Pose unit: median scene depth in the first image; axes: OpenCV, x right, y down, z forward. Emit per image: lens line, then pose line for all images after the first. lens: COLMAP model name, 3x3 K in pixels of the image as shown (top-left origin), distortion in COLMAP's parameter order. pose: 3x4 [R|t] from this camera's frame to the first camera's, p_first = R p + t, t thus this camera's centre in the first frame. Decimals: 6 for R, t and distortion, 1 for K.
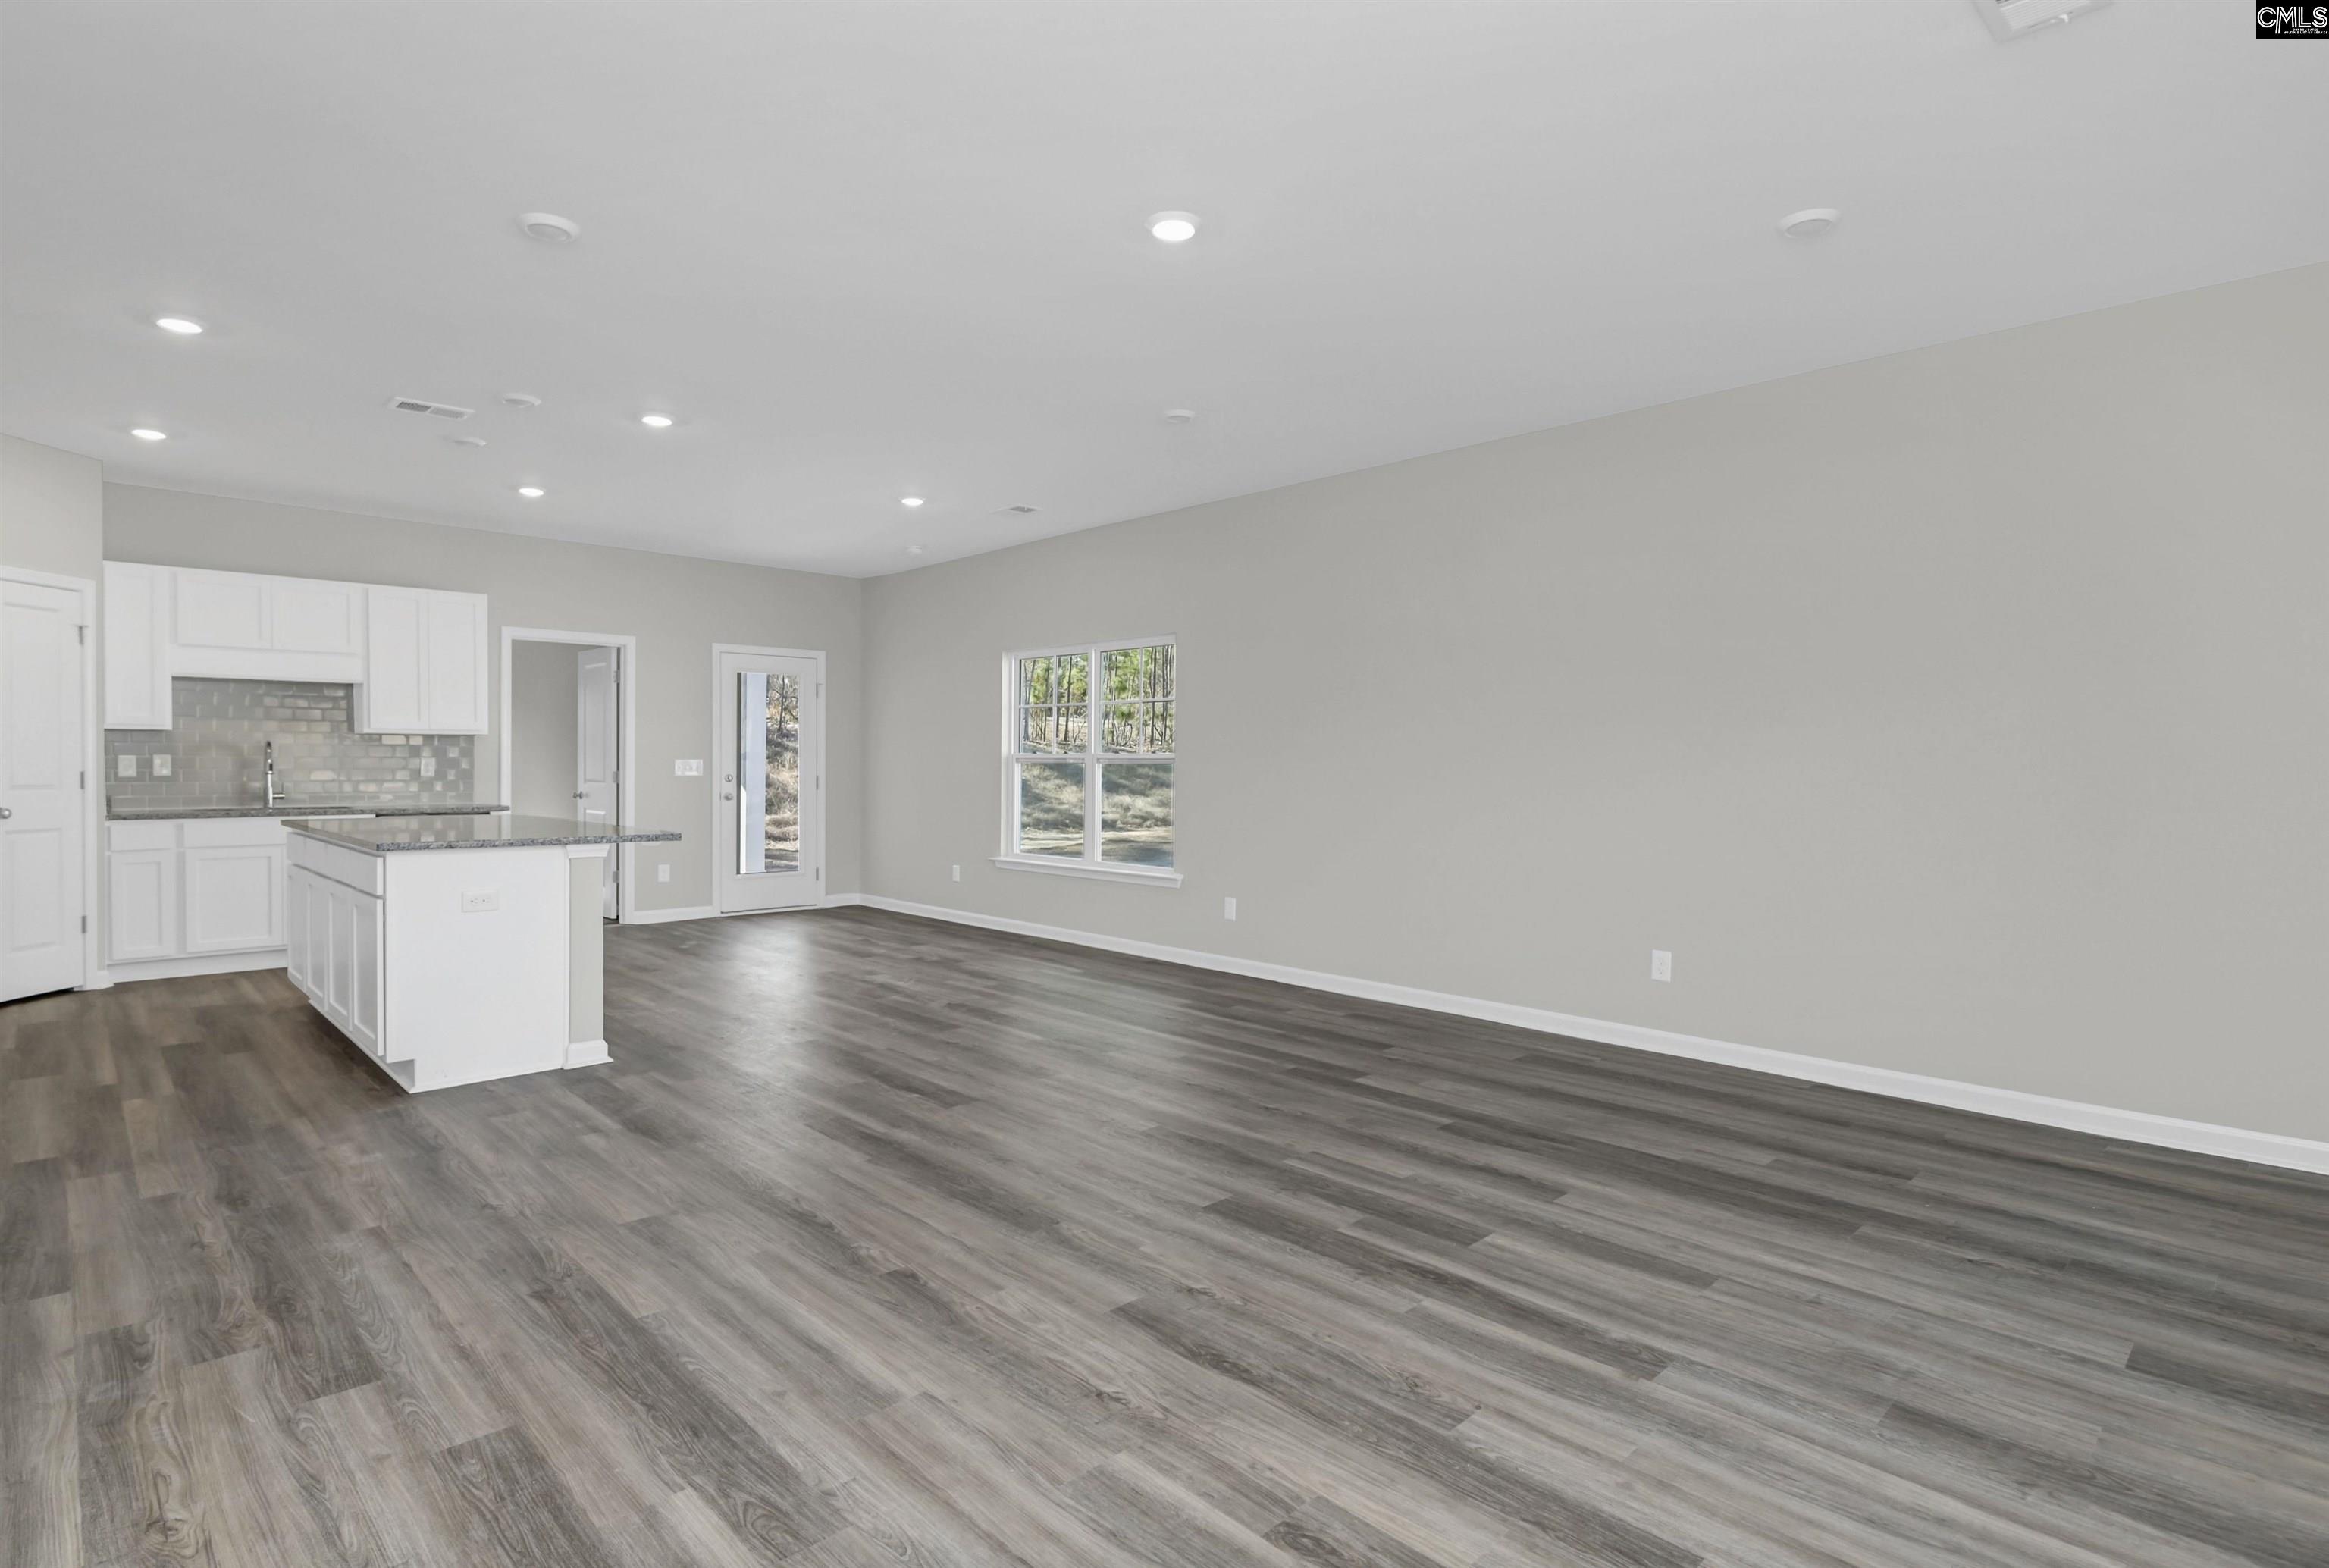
lens RADIAL K [[1163.8, 0, 1164.5], [0, 1163.8, 784.0], [0, 0, 1]] dist [0.001470, -0.008413]
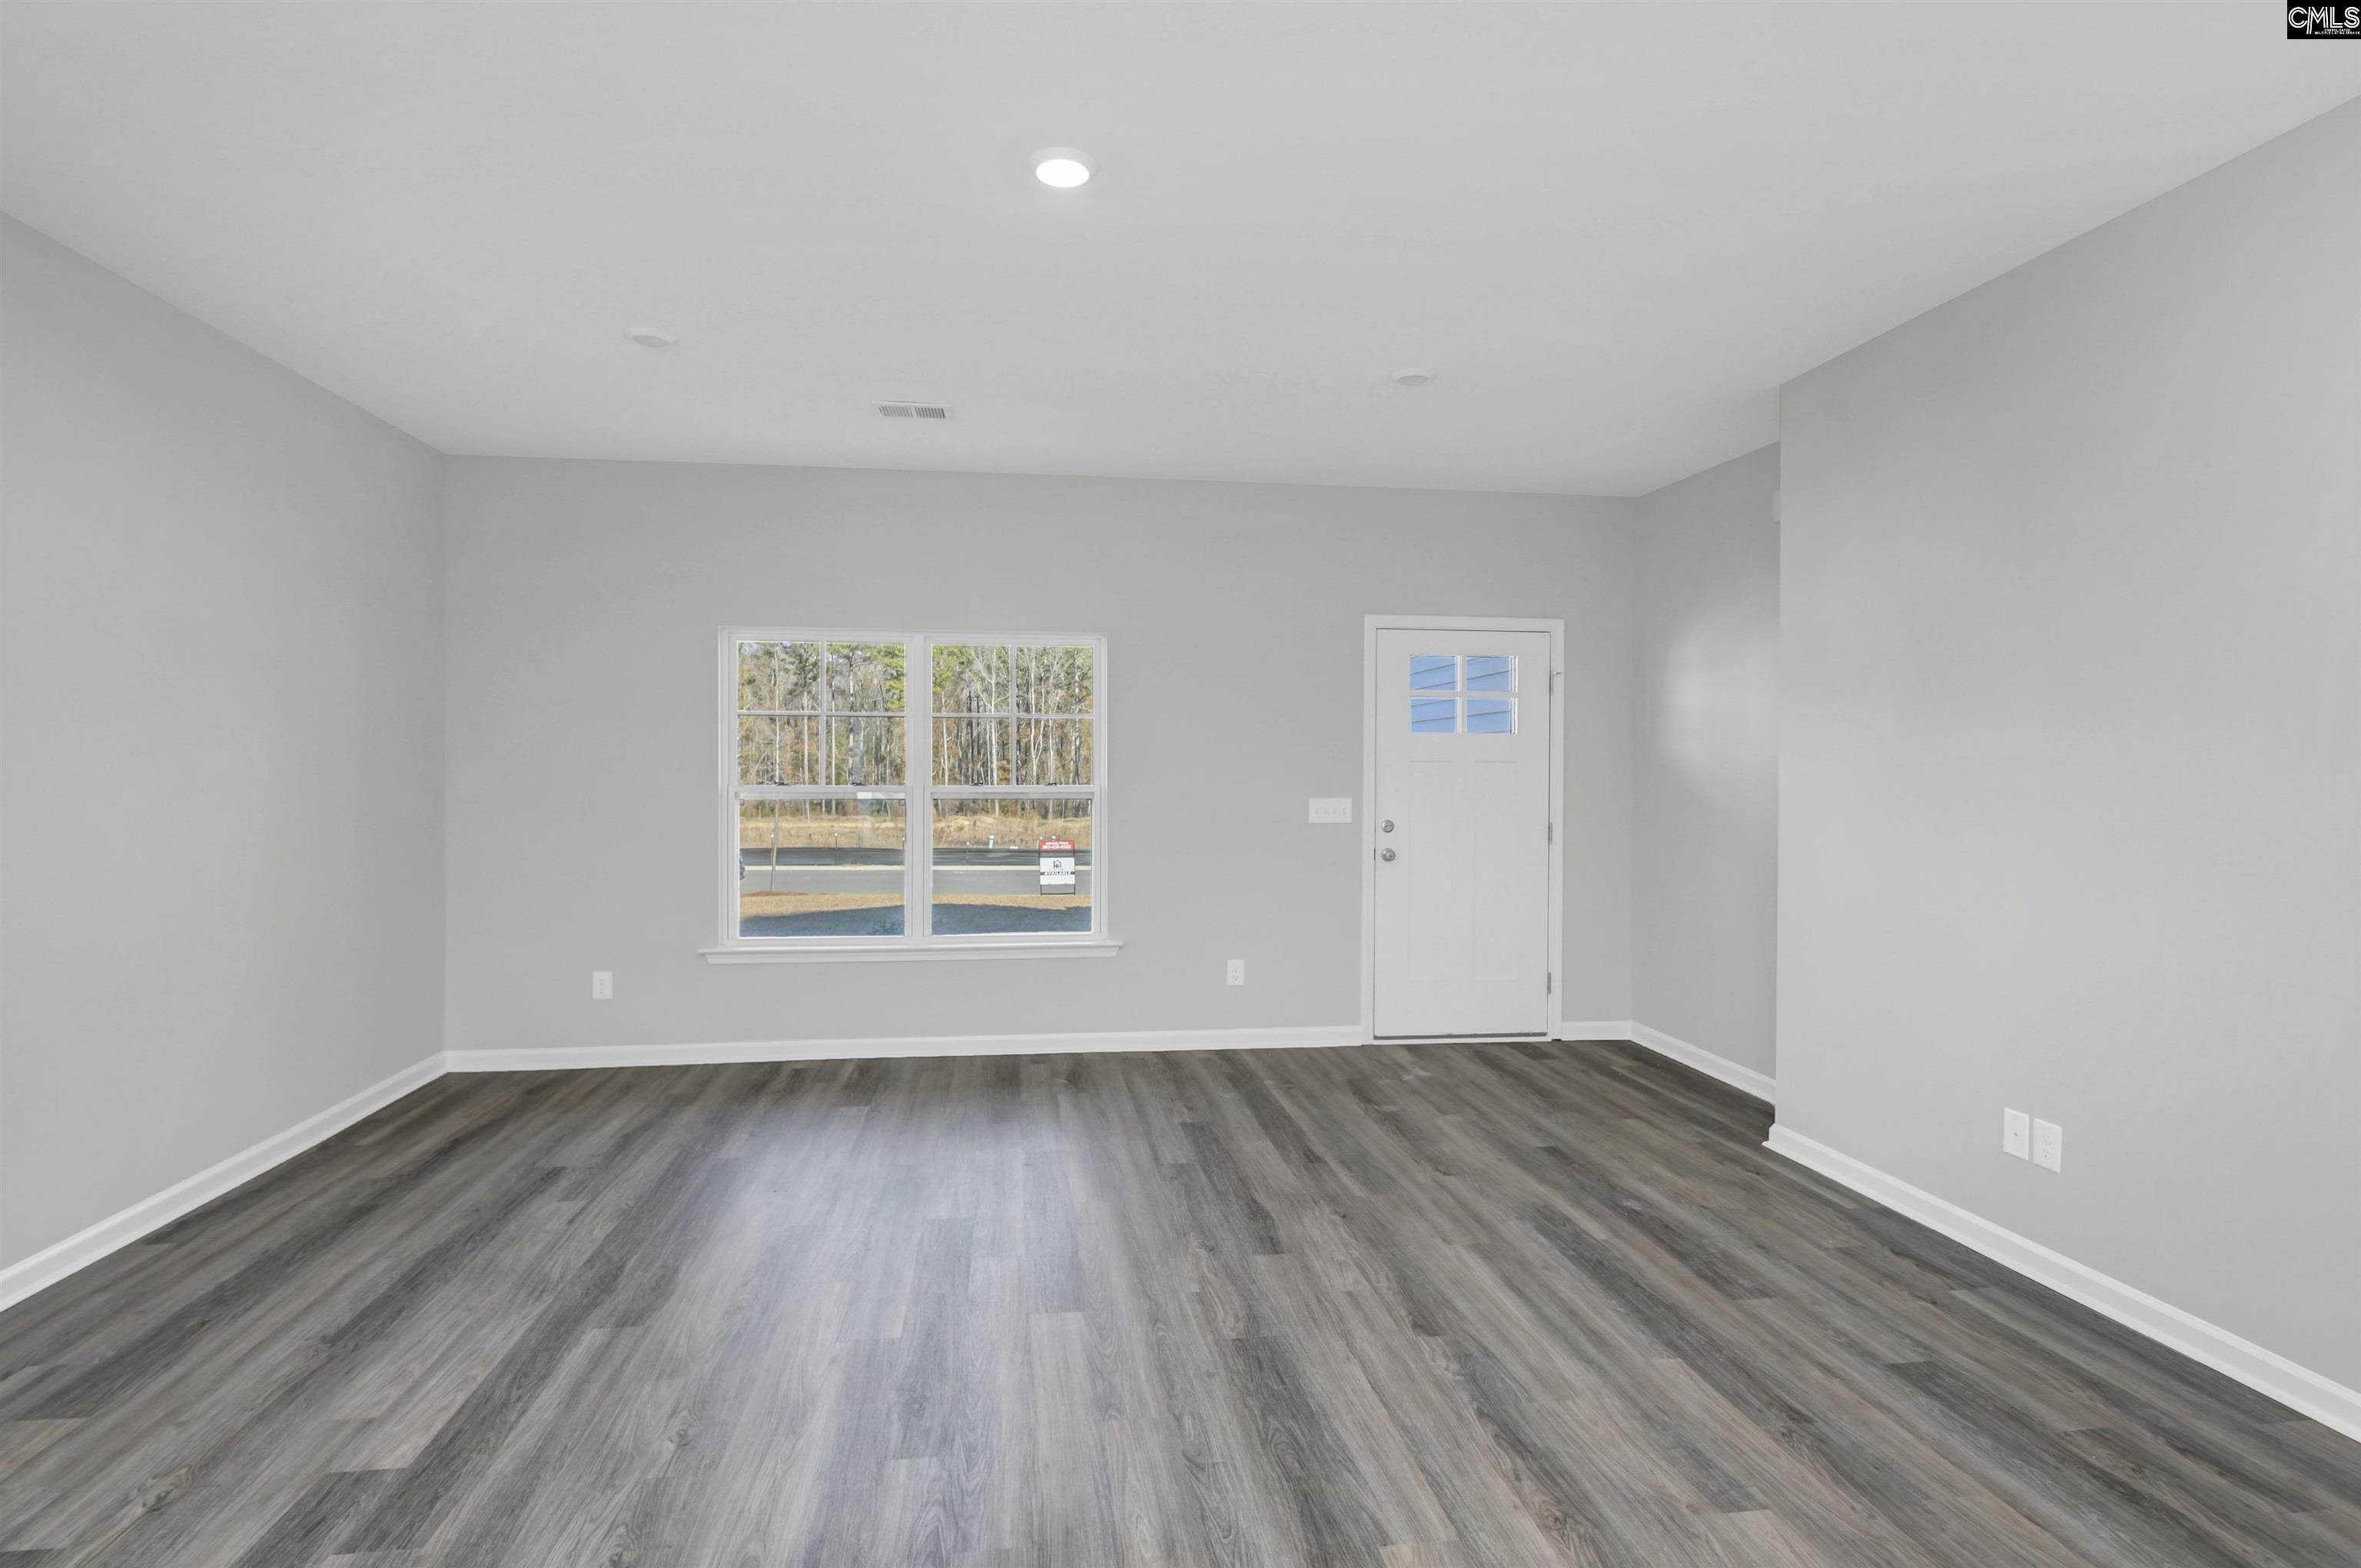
lens RADIAL K [[1194.1, 0, 1180.5], [0, 1194.1, 784.0], [0, 0, 1]] dist [0.012404, -0.011691]
pose [[-0.812379, -0.017543, 0.582865, -0.580610], [-0.001025, 0.999589, 0.028657, -0.077278], [-0.583128, 0.022683, -0.812063, 1.743680]]
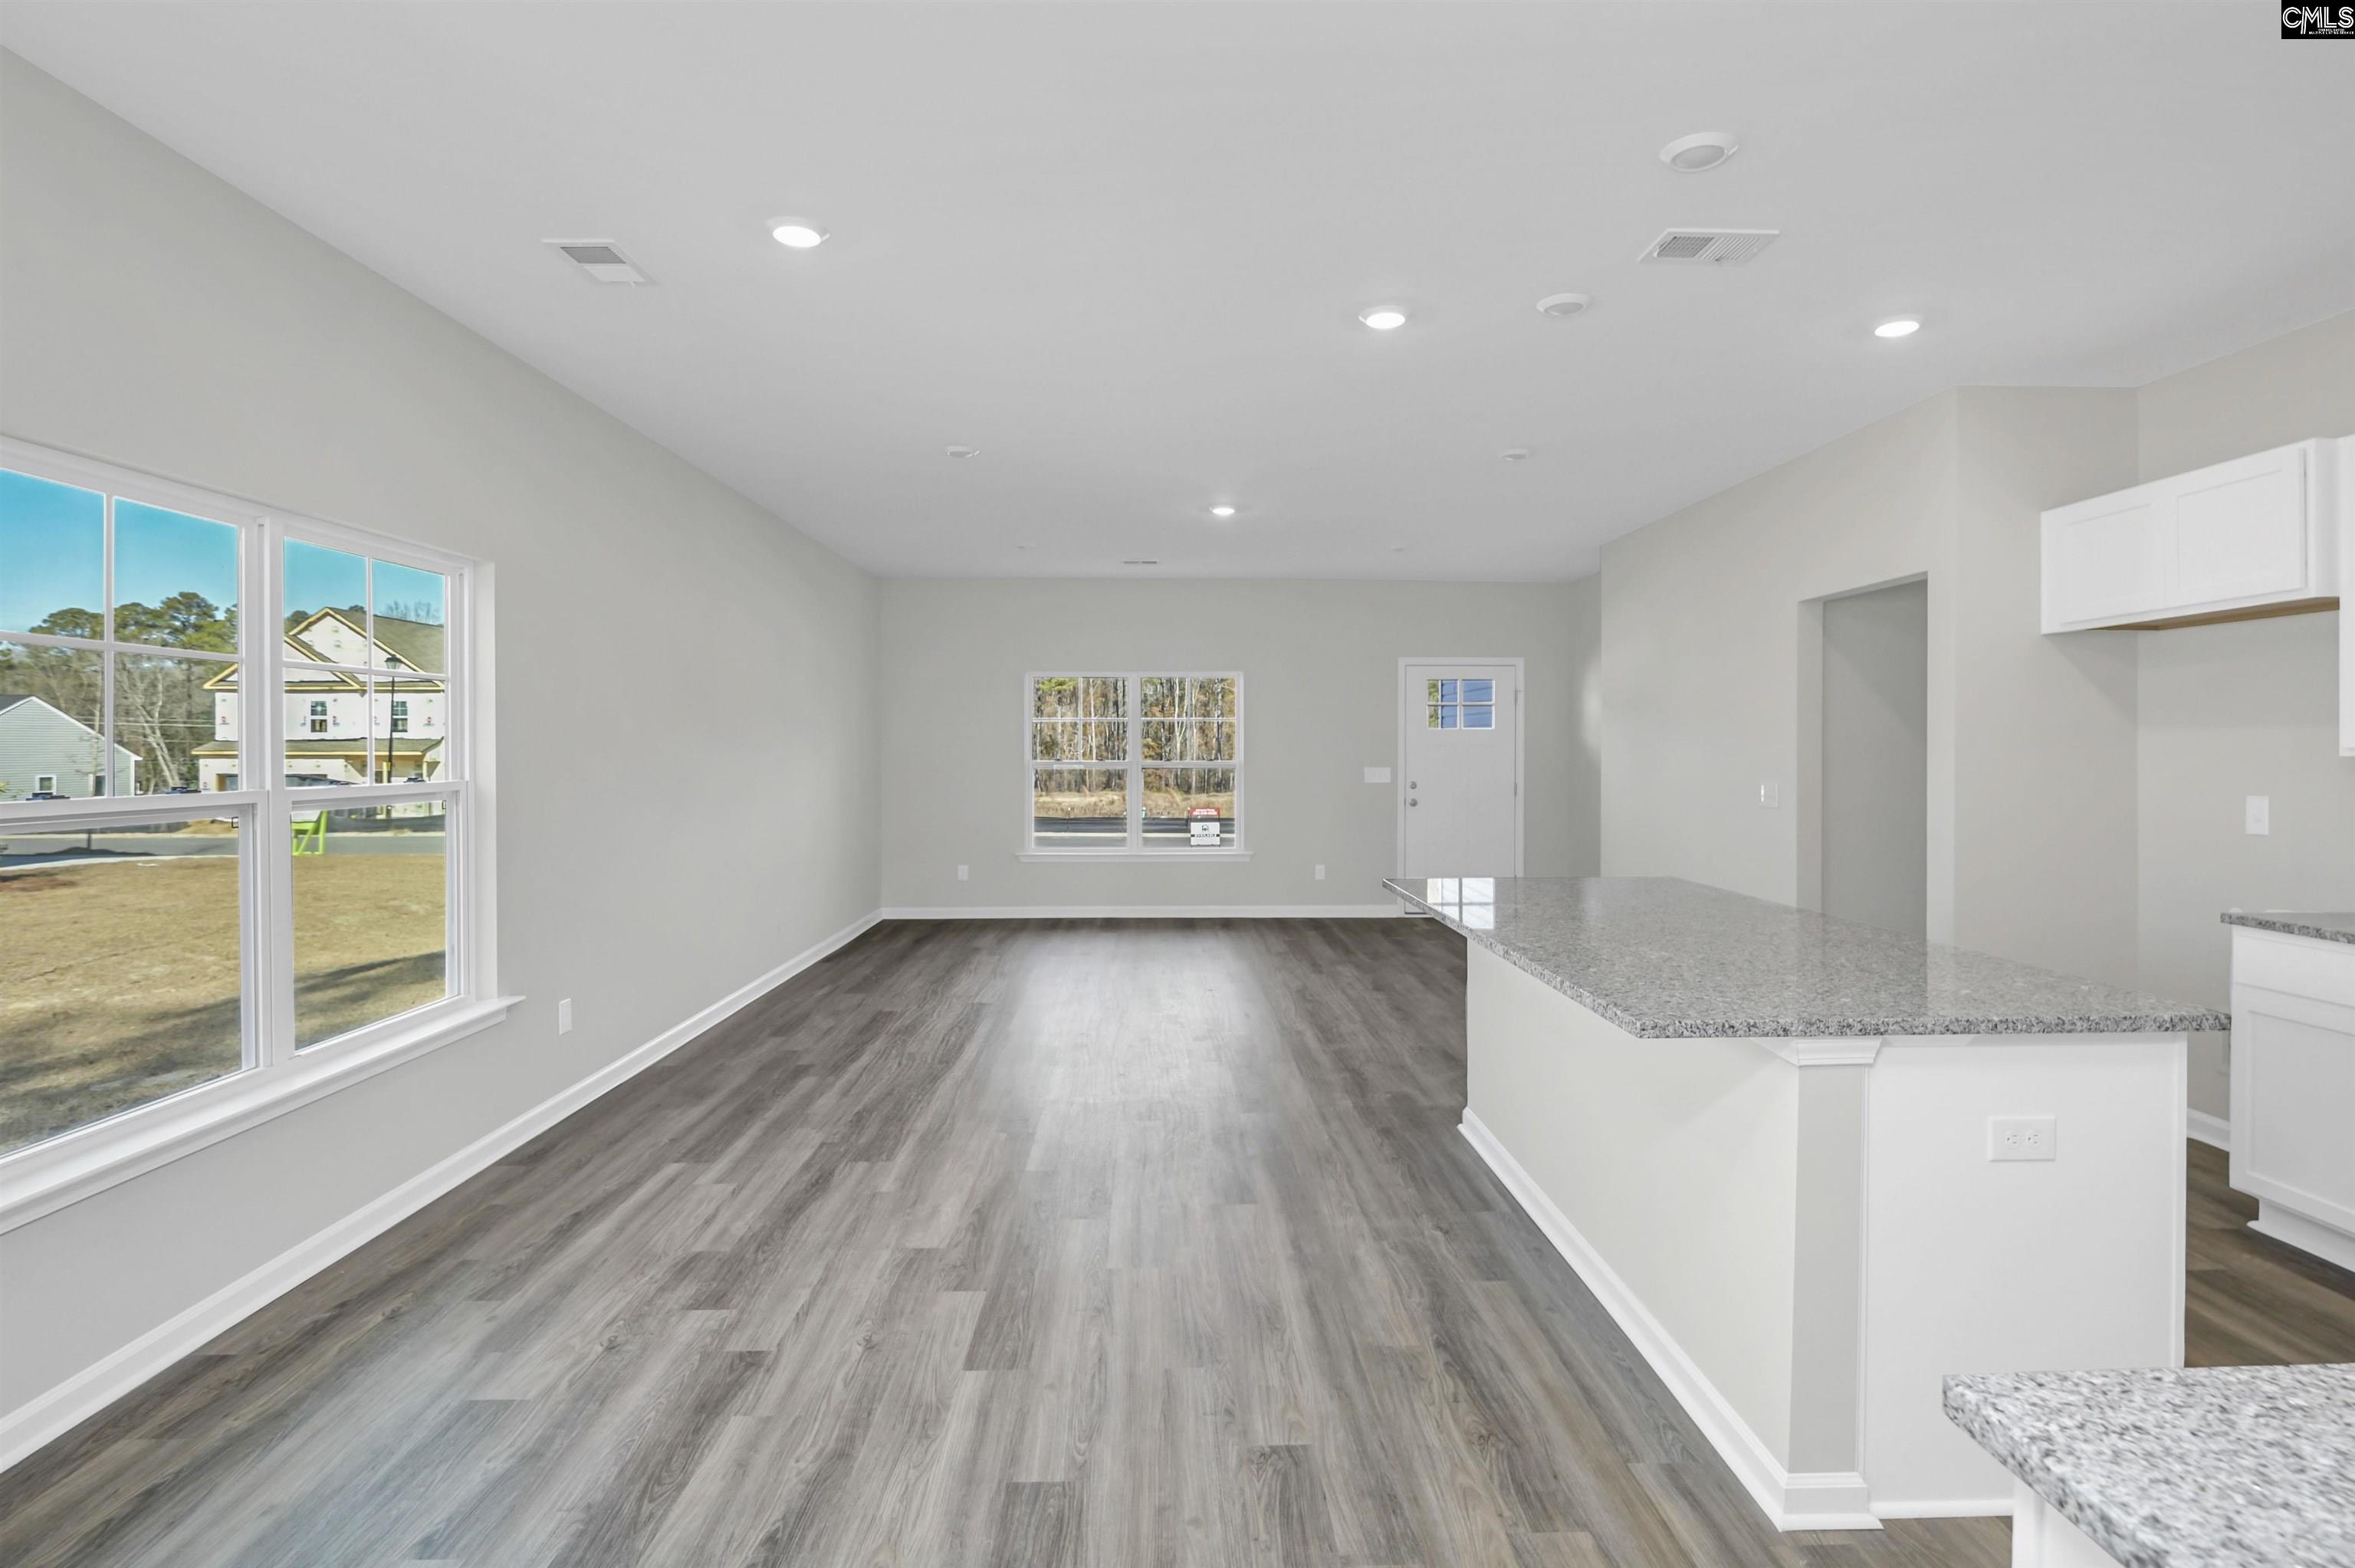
lens RADIAL K [[1190.8, 0, 1177.5], [0, 1190.8, 784.0], [0, 0, 1]] dist [0.012404, -0.011691]
pose [[-0.736075, -0.027546, 0.676339, -1.407033], [0.006957, 0.998811, 0.048251, -0.113468], [-0.676864, 0.040222, -0.735009, 2.736576]]
